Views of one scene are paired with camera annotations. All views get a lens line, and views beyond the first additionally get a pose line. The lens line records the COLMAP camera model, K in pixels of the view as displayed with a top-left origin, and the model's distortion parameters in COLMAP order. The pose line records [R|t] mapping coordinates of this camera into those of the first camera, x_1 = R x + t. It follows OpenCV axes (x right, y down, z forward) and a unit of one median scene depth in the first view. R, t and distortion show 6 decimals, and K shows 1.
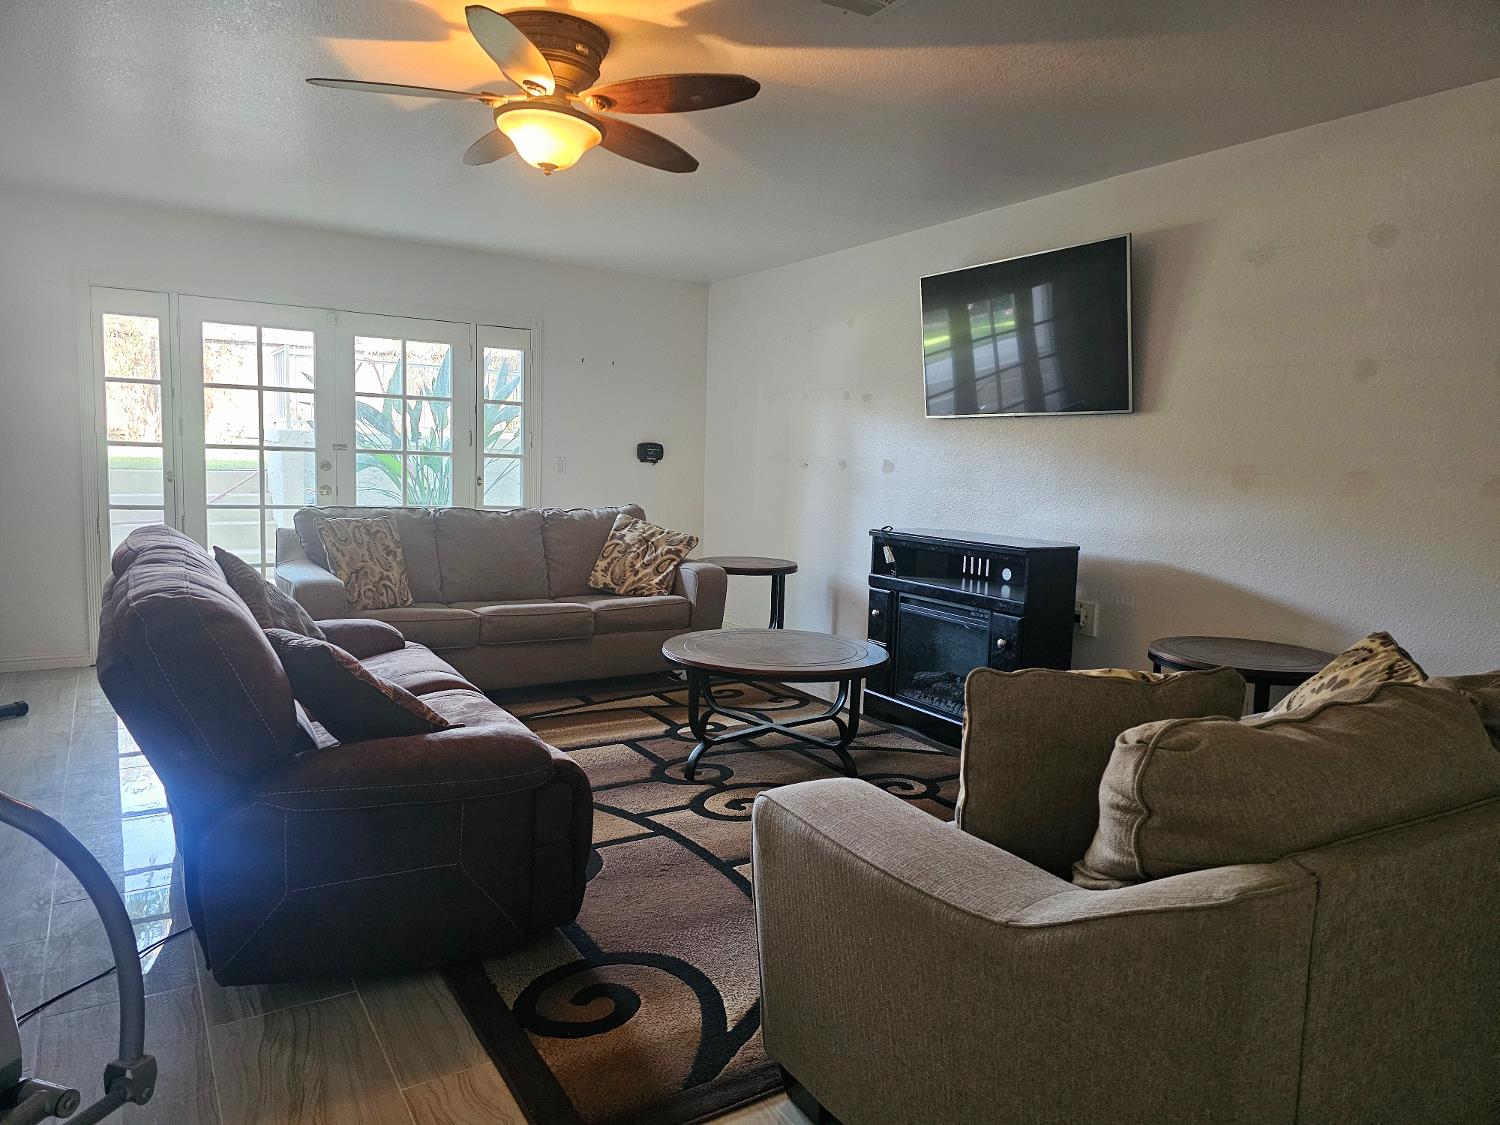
lens RADIAL K [[991.7, 0, 750.0], [0, 991.7, 562.5], [0, 0, 1]] dist [0.053744, -0.000099]
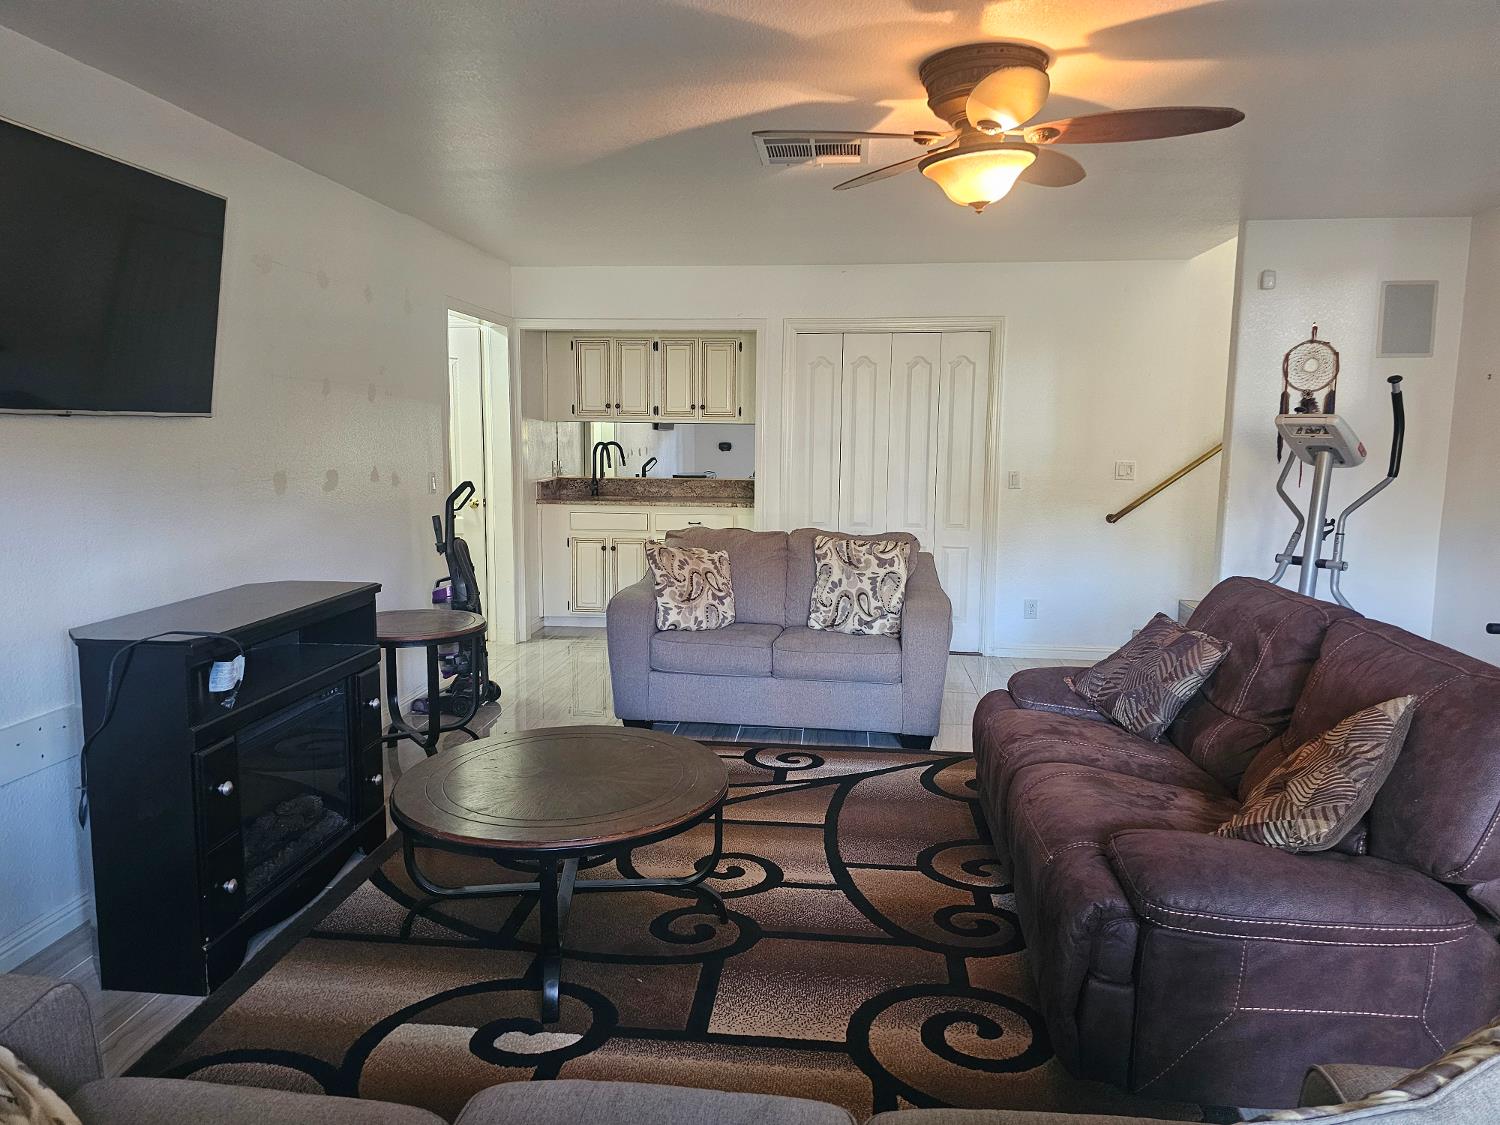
lens RADIAL K [[991.7, 0, 750.0], [0, 991.7, 562.5], [0, 0, 1]] dist [0.053744, -0.000099]
pose [[-0.787698, -0.116360, 0.604973, -0.551411], [0.030721, 0.973360, 0.227215, -0.242672], [-0.615296, 0.197562, -0.763139, 1.642897]]
